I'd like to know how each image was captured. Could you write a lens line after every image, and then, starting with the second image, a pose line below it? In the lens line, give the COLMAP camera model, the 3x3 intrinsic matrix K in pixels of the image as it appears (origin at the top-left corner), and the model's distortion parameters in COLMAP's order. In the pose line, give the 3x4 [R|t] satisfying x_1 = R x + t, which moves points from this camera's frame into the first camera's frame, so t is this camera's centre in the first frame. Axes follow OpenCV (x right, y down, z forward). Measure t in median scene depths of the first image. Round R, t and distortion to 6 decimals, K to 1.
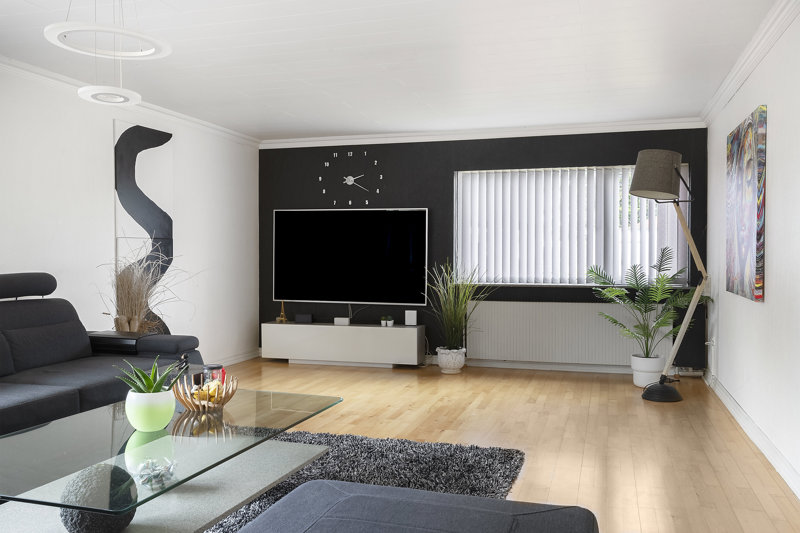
lens RADIAL K [[720.8, 0, 401.3], [0, 720.8, 267.2], [0, 0, 1]] dist [0.051730, 0.004224]
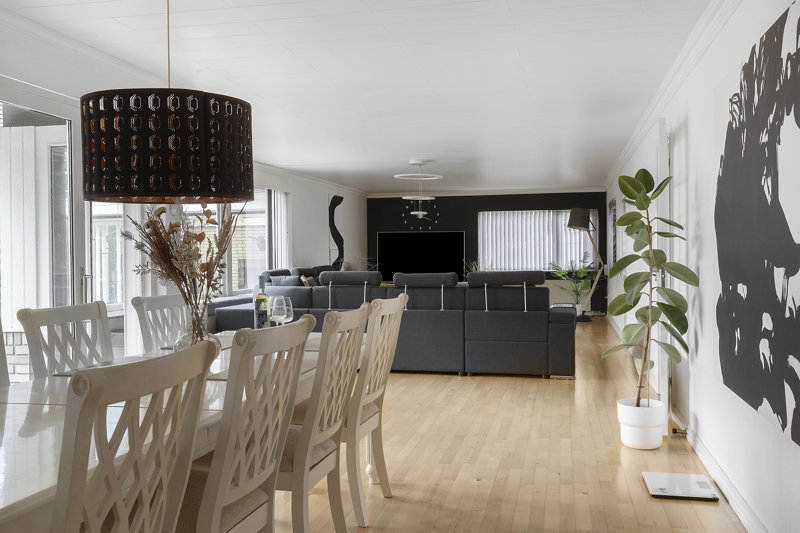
lens RADIAL K [[759.2, 0, 399.0], [0, 759.2, 264.2], [0, 0, 1]] dist [-0.001151, 0.000000]
pose [[0.997561, -0.009067, 0.069205, -0.295327], [0.009525, 0.999935, -0.006295, 0.015539], [-0.069143, 0.006939, 0.997583, -1.046727]]
